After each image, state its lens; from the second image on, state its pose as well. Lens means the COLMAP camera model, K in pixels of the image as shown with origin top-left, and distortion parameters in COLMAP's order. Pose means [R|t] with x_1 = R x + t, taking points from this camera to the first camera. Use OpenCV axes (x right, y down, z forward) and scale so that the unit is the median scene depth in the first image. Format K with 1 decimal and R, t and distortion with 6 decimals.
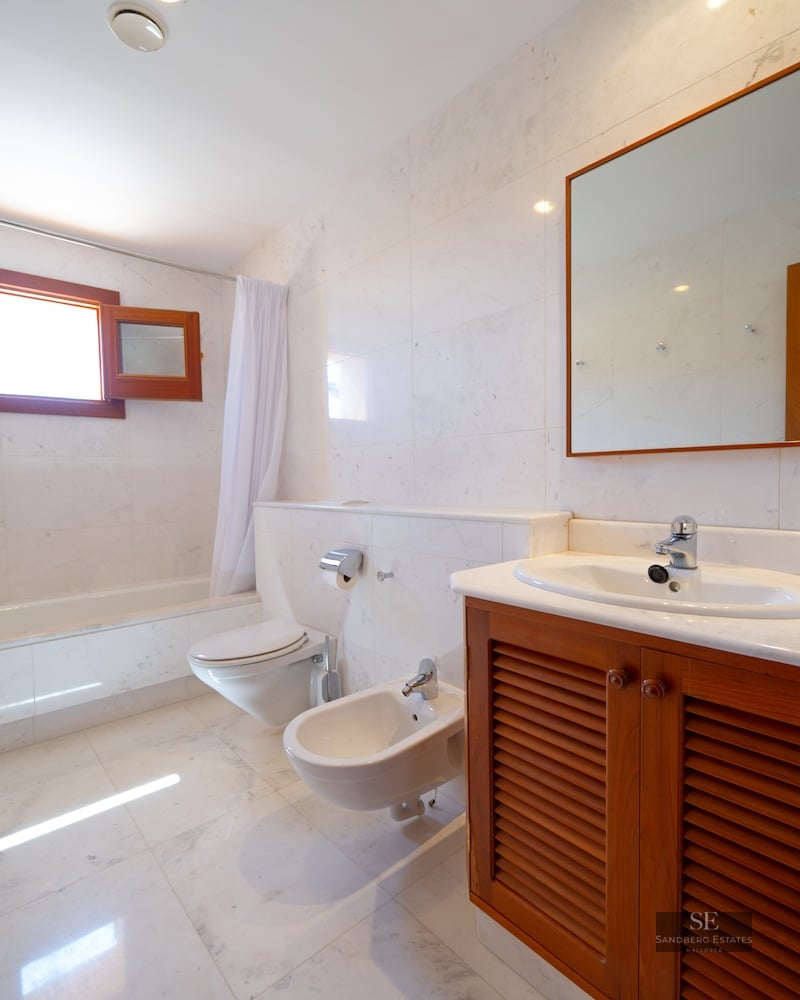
lens RADIAL K [[510.4, 0, 399.4], [0, 510.4, 498.8], [0, 0, 1]] dist [-0.000026, -0.000218]
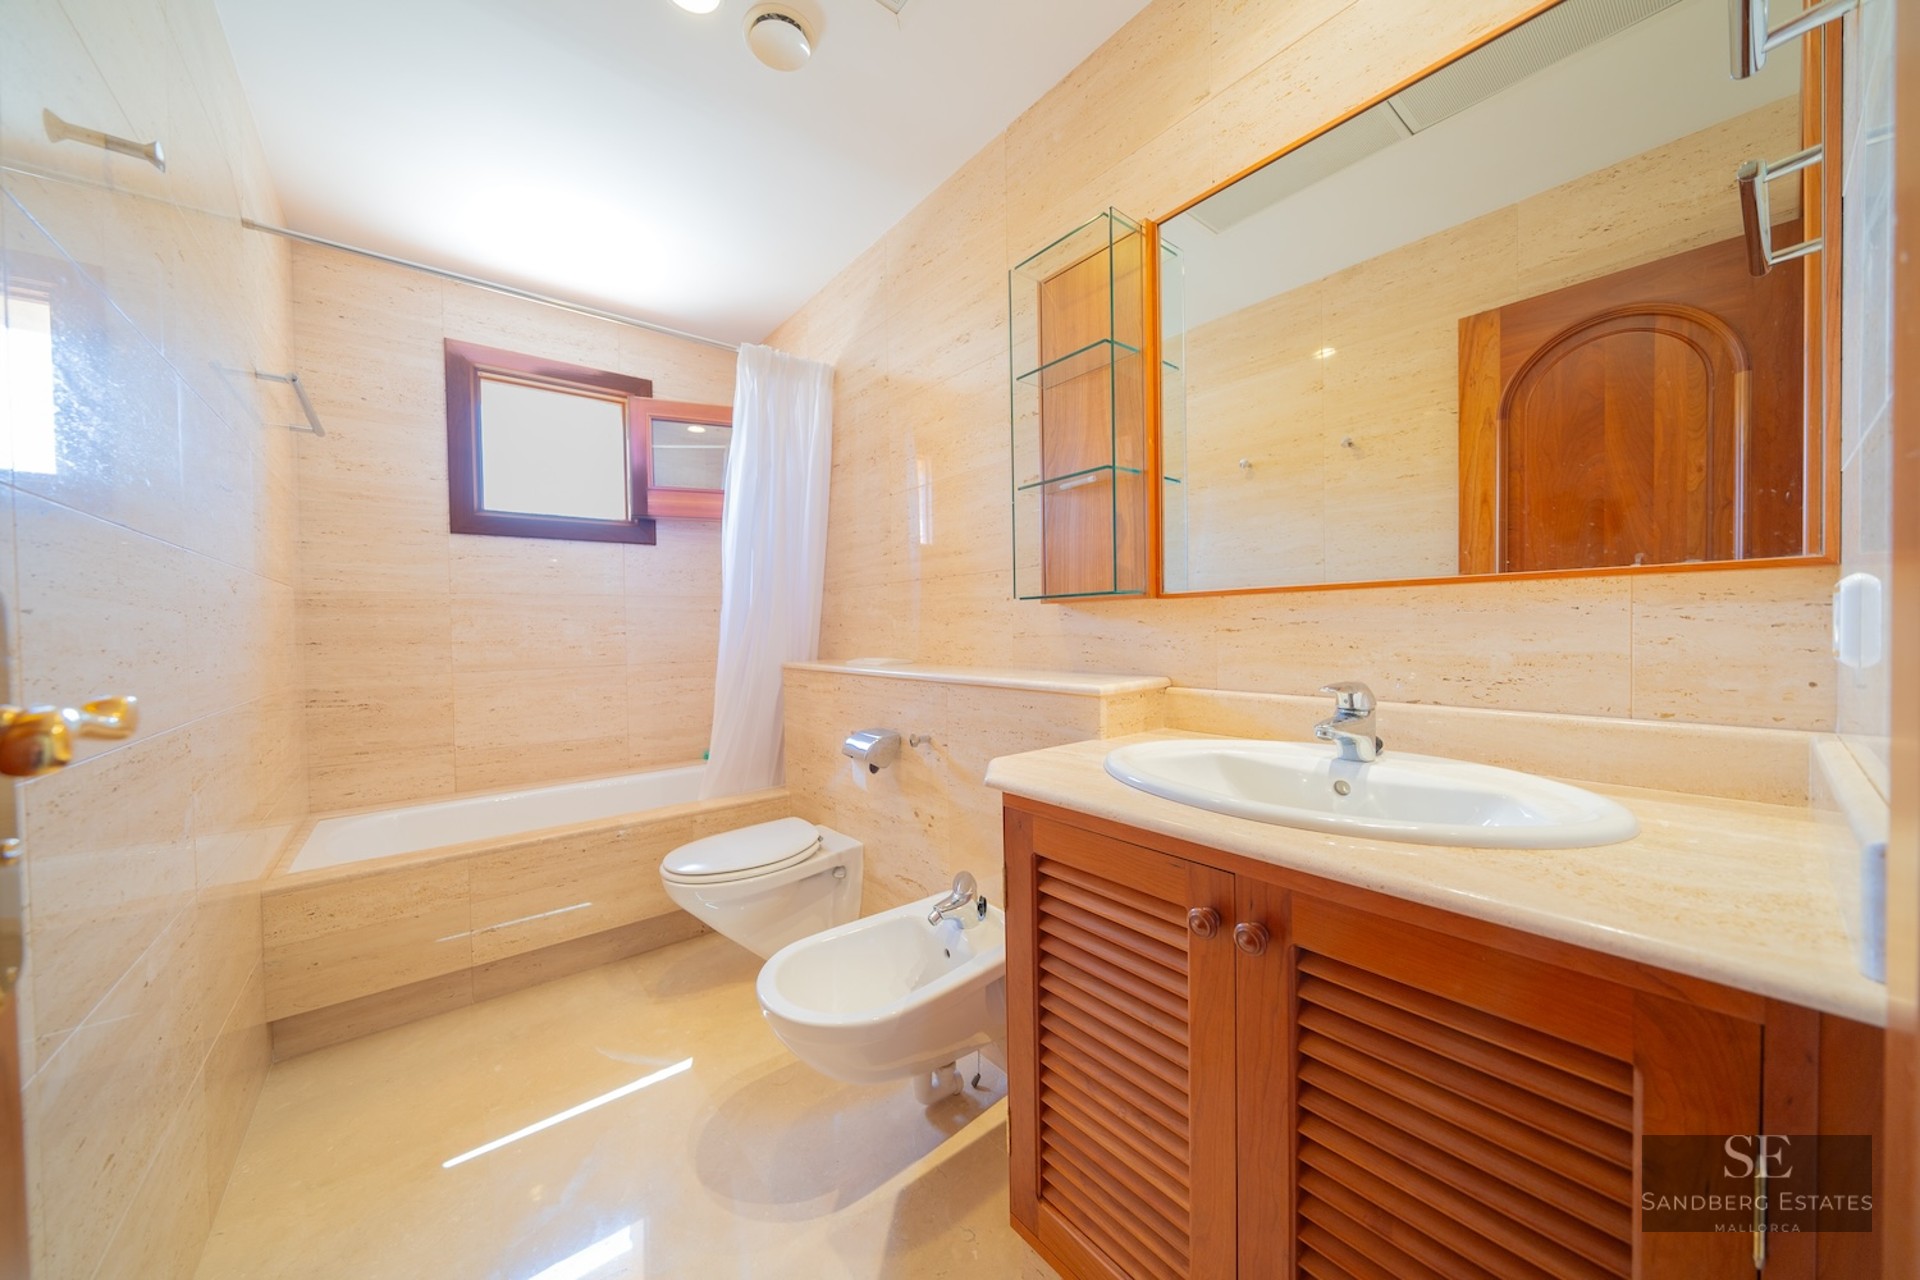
lens RADIAL K [[708.9, 0, 954.8], [0, 708.9, 641.7], [0, 0, 1]] dist [0.008202, 0.000401]
pose [[0.994986, 0.008245, -0.099673, 0.159132], [-0.009995, 0.999804, -0.017073, -0.003258], [0.099513, 0.017984, 0.994874, -0.001949]]
